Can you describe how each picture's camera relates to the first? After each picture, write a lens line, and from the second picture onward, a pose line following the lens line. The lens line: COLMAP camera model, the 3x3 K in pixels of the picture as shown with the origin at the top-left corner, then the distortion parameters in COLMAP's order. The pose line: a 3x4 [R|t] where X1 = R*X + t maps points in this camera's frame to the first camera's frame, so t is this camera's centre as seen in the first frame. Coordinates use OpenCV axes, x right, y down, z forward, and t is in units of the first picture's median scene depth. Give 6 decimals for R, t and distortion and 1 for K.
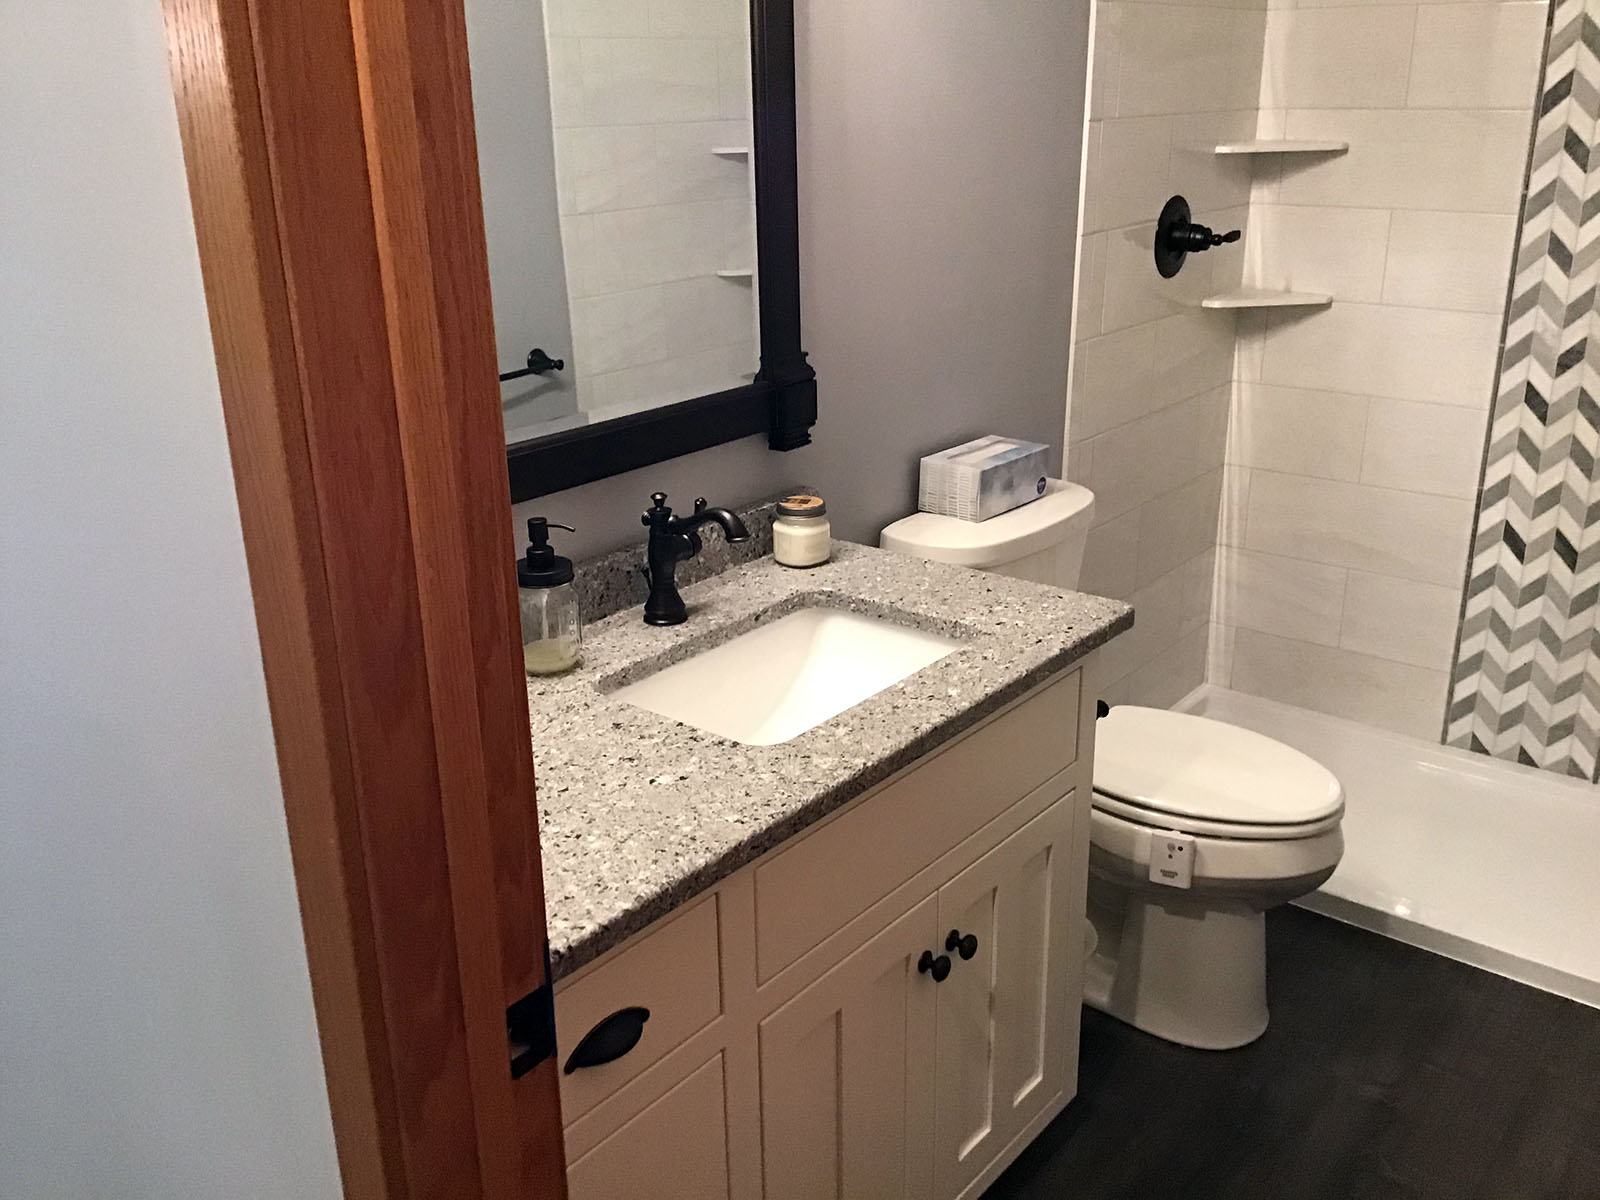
lens RADIAL K [[1429.8, 0, 800.0], [0, 1429.8, 600.0], [0, 0, 1]] dist [0.113488, -0.202120]
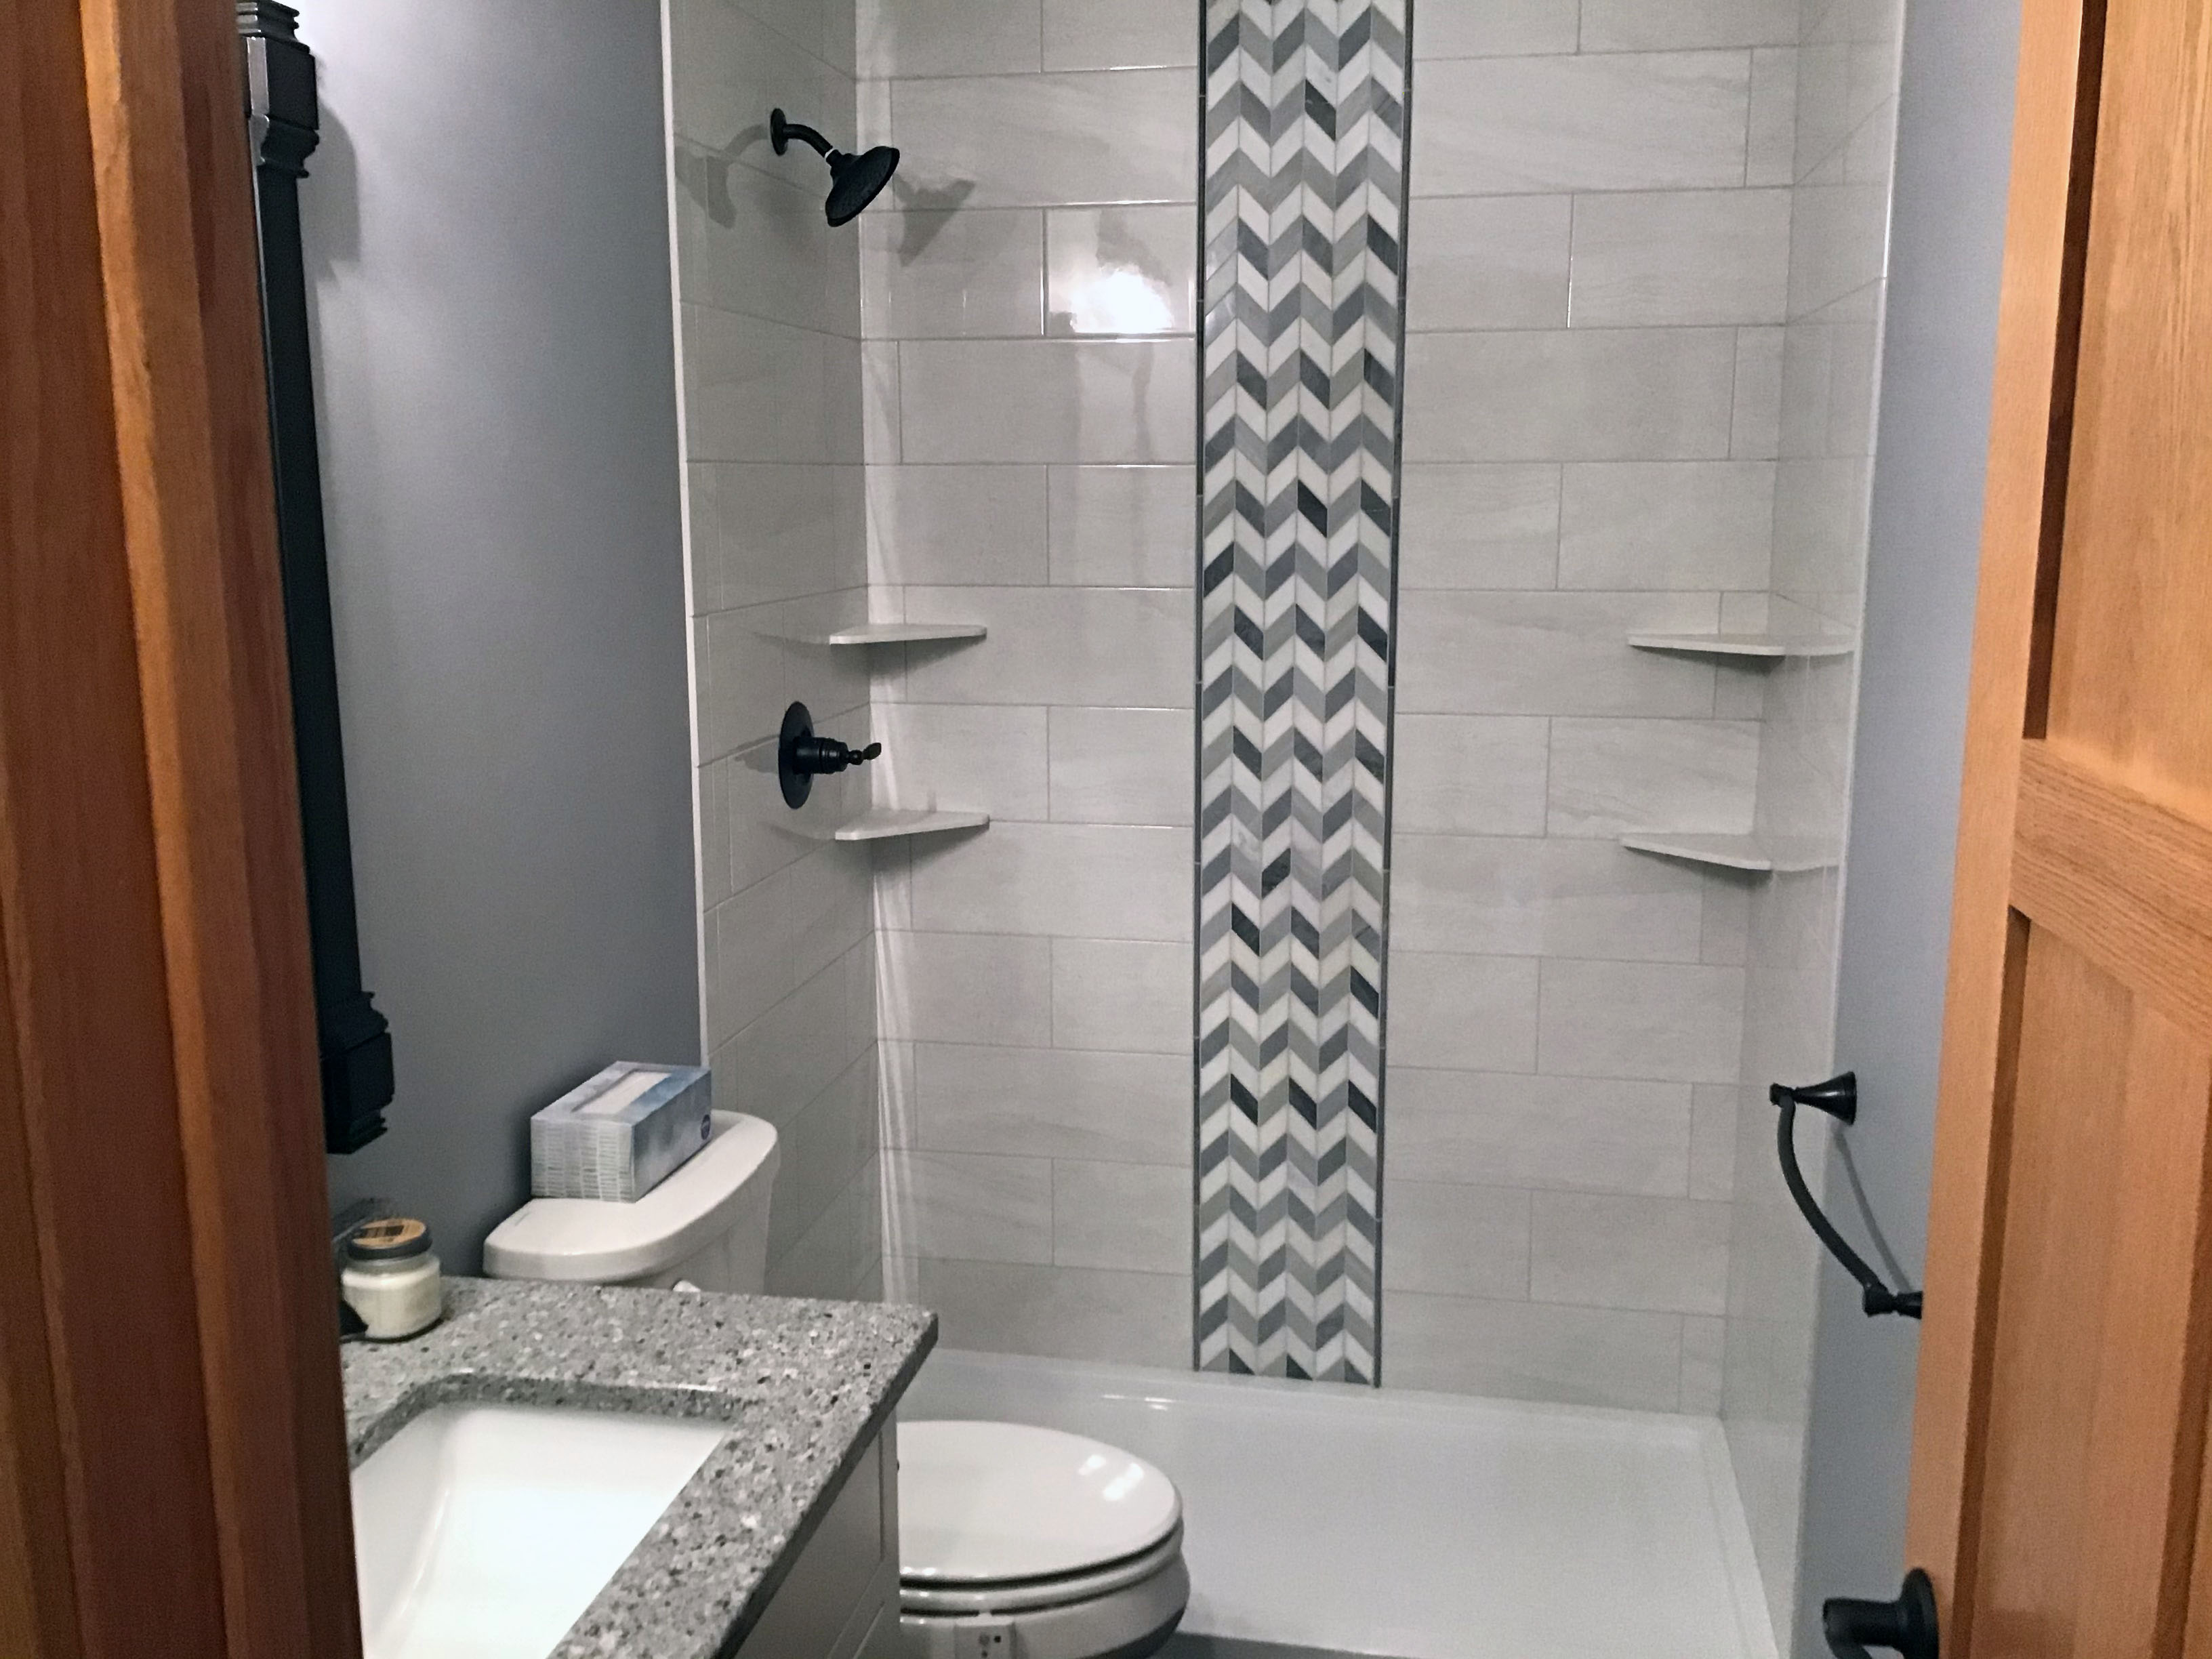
lens RADIAL K [[1976.7, 0, 1106.0], [0, 1976.7, 829.5], [0, 0, 1]] dist [0.113488, -0.202120]
pose [[0.882427, -0.073418, 0.464686, -0.079607], [0.154029, 0.978394, -0.137916, -0.049308], [-0.444520, 0.193276, 0.874669, 0.045693]]
